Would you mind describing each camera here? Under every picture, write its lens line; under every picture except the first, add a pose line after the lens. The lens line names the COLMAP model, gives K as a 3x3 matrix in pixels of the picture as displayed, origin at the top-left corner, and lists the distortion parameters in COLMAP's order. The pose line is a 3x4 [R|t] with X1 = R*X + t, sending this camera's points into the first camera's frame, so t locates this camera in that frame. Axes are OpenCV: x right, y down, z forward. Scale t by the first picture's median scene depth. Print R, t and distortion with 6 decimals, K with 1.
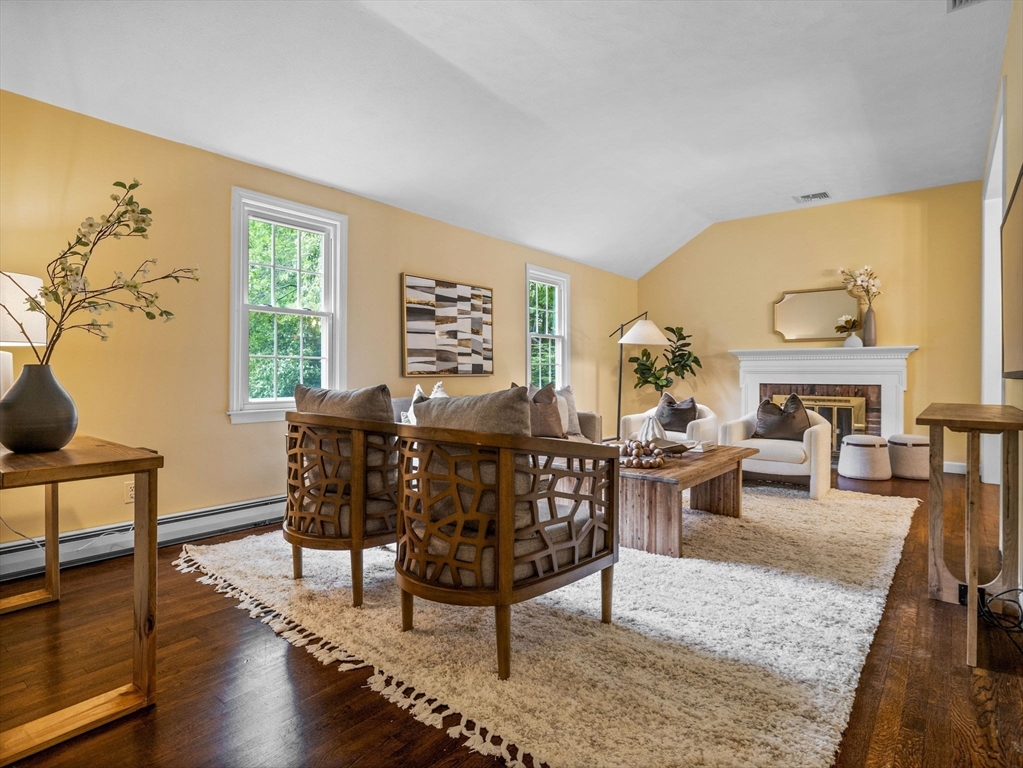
lens RADIAL K [[485.8, 0, 511.1], [0, 485.8, 387.9], [0, 0, 1]] dist [0.001523, 0.000279]
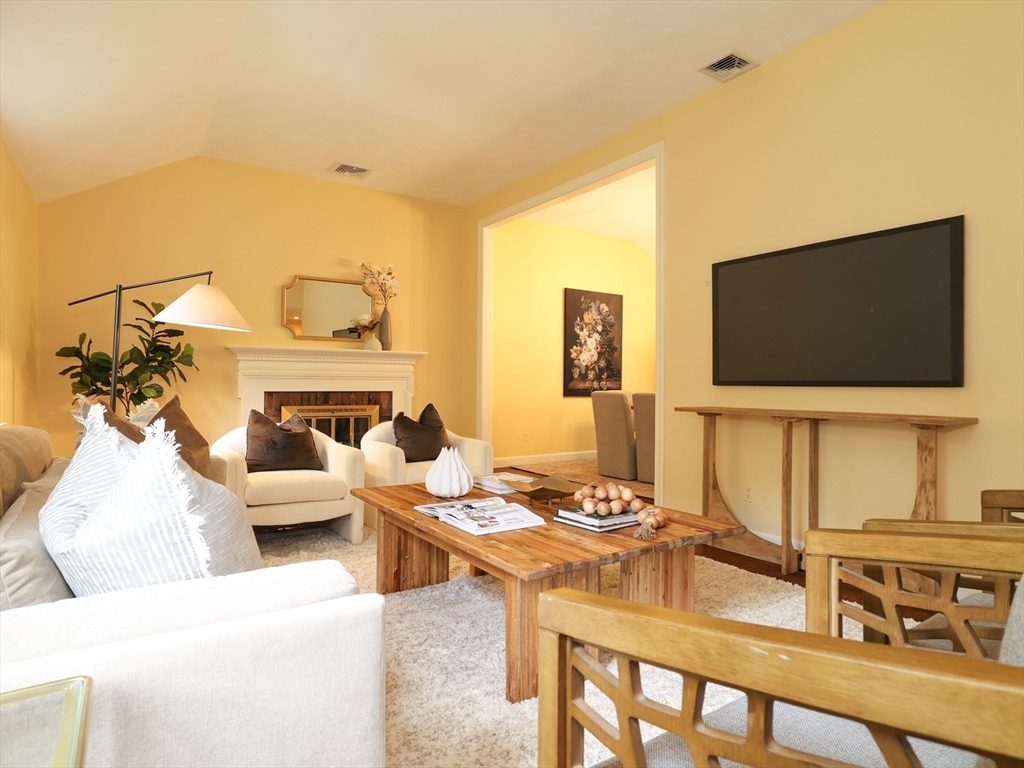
lens RADIAL K [[578.5, 0, 512.0], [0, 578.5, 384.0], [0, 0, 1]] dist [-0.000909, -0.000005]
pose [[0.334220, -0.004248, 0.942485, -0.226259], [0.021743, 0.999758, -0.003204, -0.011239], [-0.942244, 0.021564, 0.334232, 0.392651]]
